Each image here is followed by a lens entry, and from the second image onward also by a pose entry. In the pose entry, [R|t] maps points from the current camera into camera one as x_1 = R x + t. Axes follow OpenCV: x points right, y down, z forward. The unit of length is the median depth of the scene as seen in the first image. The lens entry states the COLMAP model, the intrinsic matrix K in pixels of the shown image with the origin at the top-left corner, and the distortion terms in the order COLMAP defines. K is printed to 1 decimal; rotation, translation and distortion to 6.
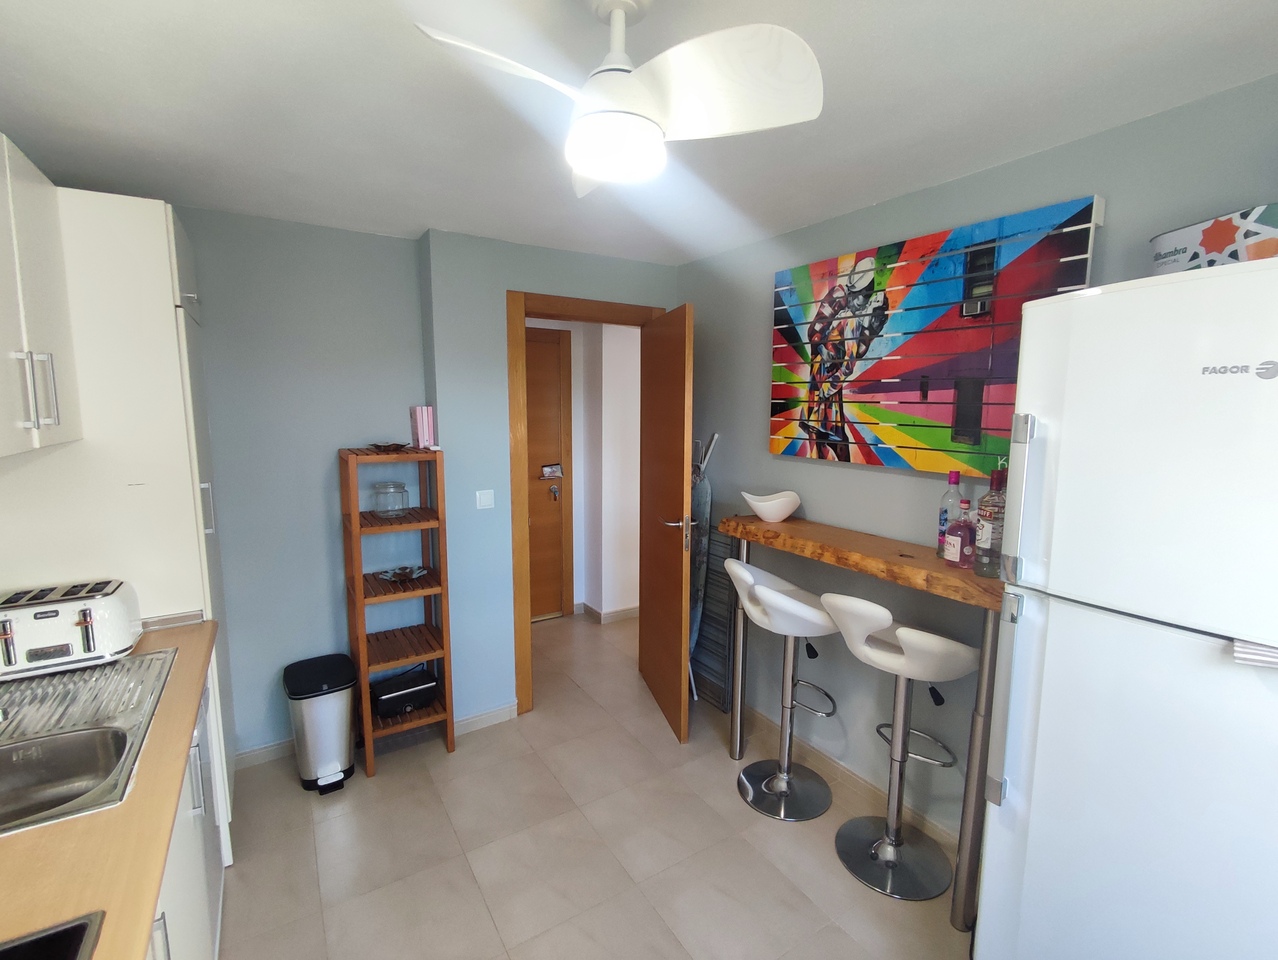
lens RADIAL K [[580.6, 0, 652.0], [0, 580.6, 471.5], [0, 0, 1]] dist [-0.009163, 0.000806]
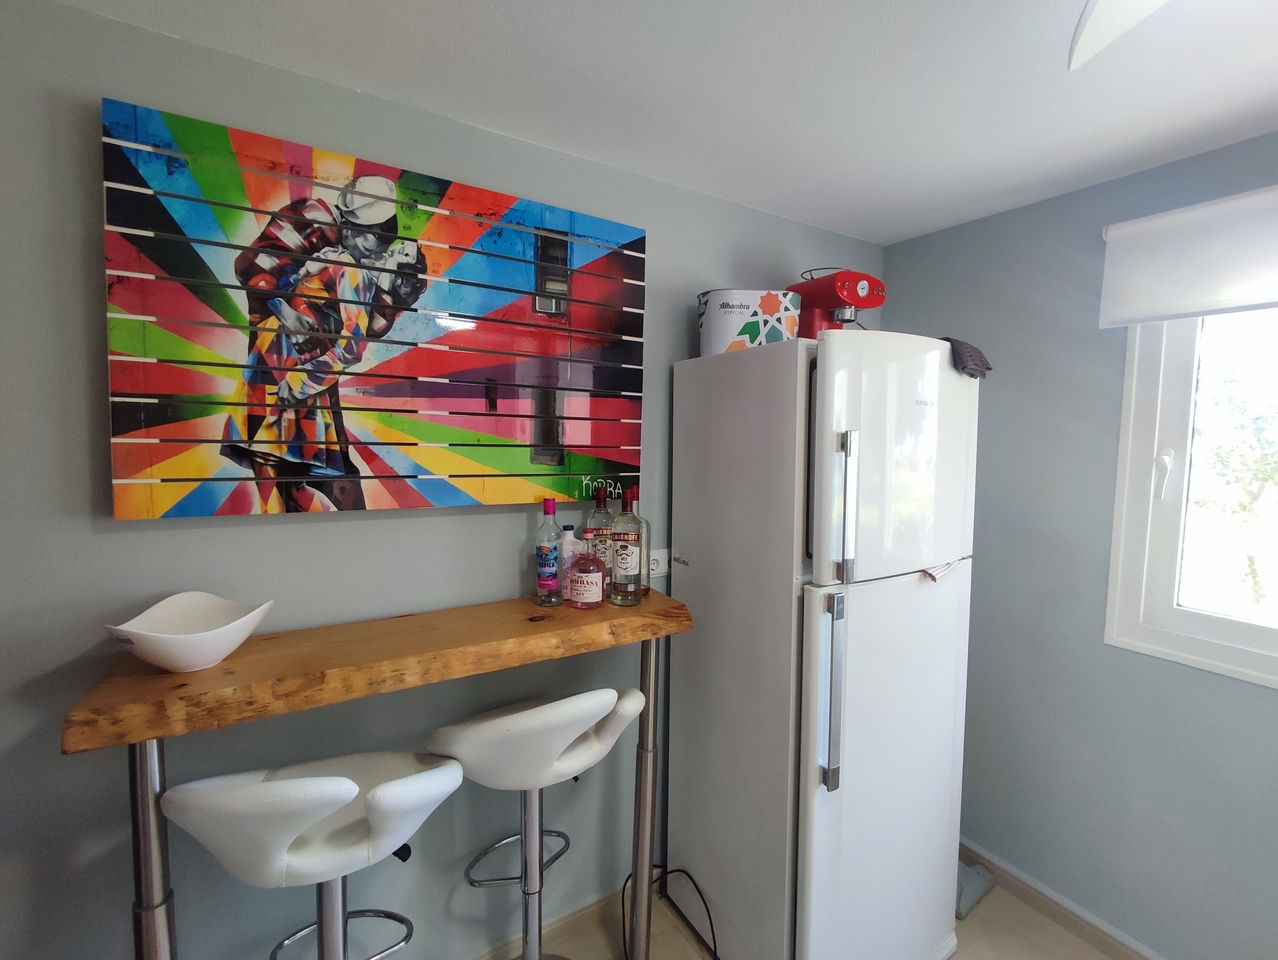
lens RADIAL K [[580.6, 0, 652.0], [0, 580.6, 471.5], [0, 0, 1]] dist [-0.009163, 0.000806]
pose [[0.015039, -0.074695, 0.997093, -0.251603], [0.094366, 0.992861, 0.072955, -0.071942], [-0.995424, 0.092994, 0.021981, 0.699242]]
